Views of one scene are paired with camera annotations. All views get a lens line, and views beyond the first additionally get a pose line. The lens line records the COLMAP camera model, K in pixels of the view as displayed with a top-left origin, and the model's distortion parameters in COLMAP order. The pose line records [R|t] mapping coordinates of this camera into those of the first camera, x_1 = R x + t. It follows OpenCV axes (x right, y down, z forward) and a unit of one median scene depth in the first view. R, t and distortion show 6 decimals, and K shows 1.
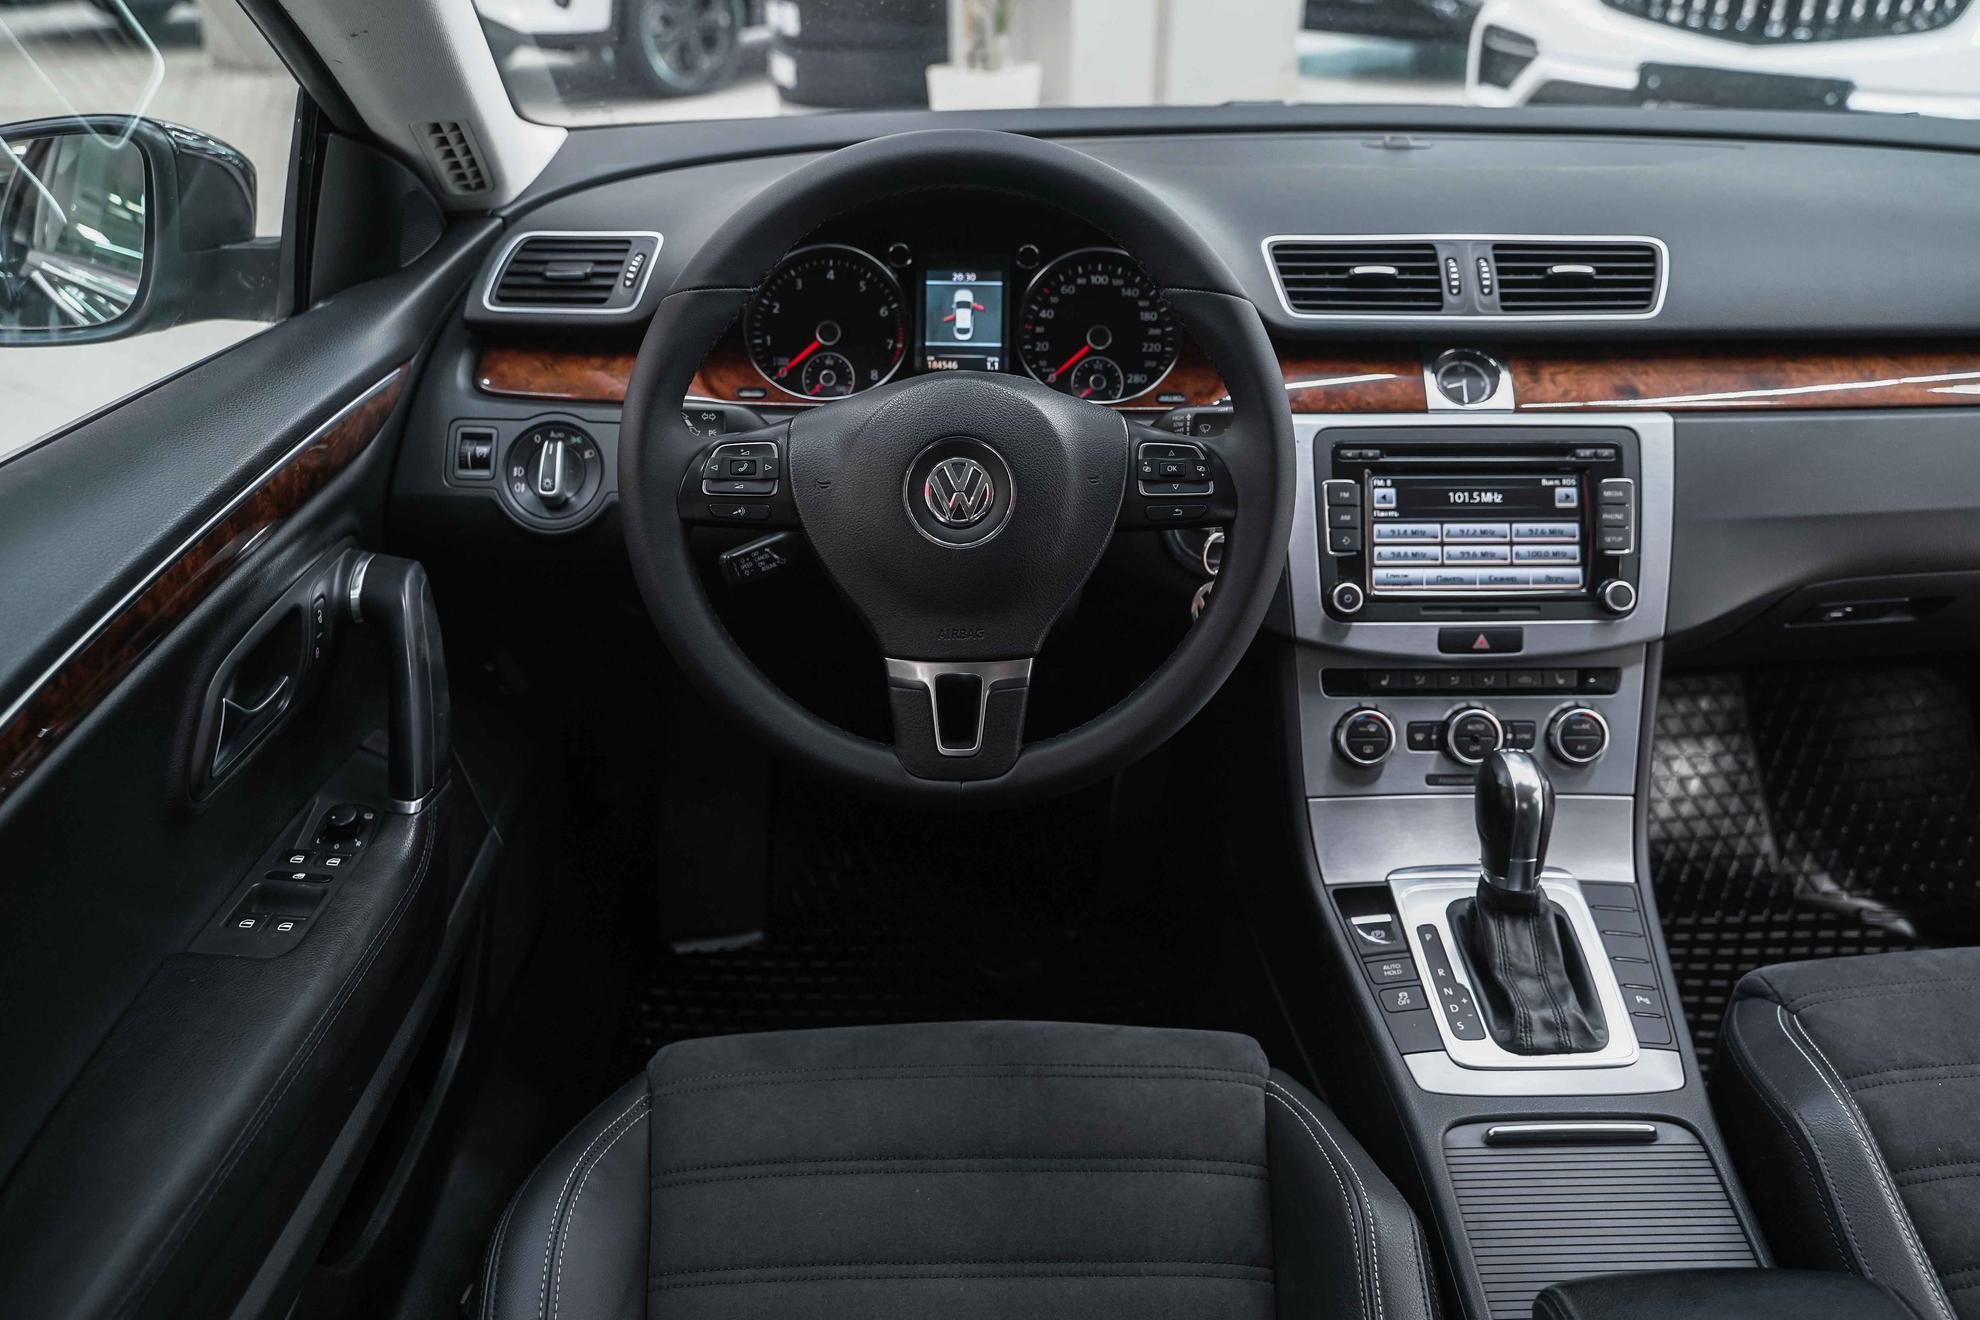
lens RADIAL K [[1609.5, 0, 984.6], [0, 1609.5, 616.9], [0, 0, 1]] dist [-0.002949, 0.008511]
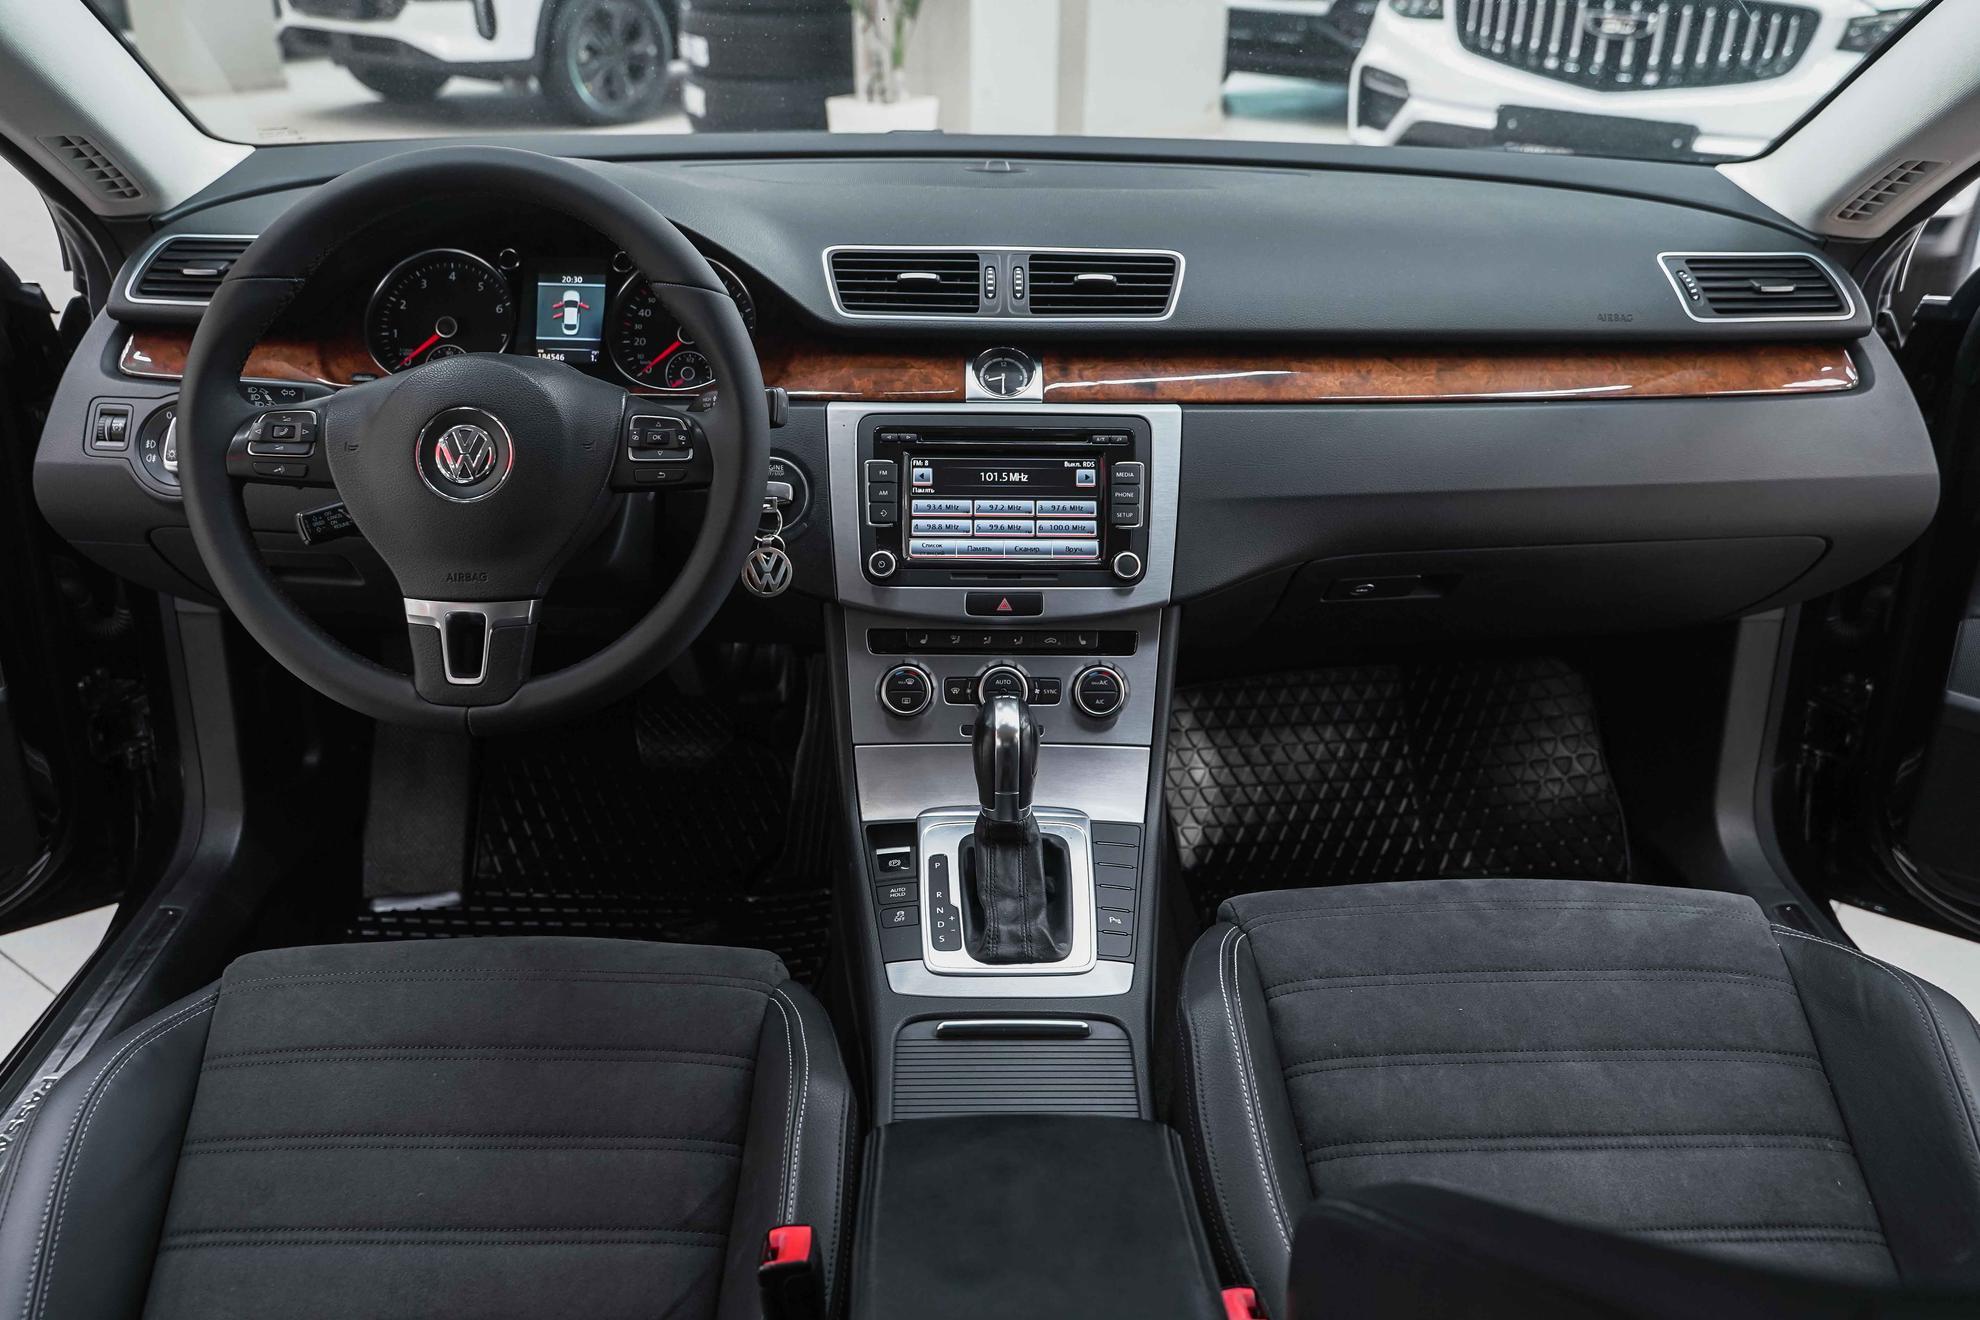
lens RADIAL K [[1609.5, 0, 935.2], [0, 1609.5, 580.9], [0, 0, 1]] dist [-0.002949, 0.008511]
pose [[0.999938, 0.011022, 0.001411, 0.259702], [-0.010948, 0.998939, -0.044743, 0.049666], [-0.001902, 0.044725, 0.998998, -0.120829]]
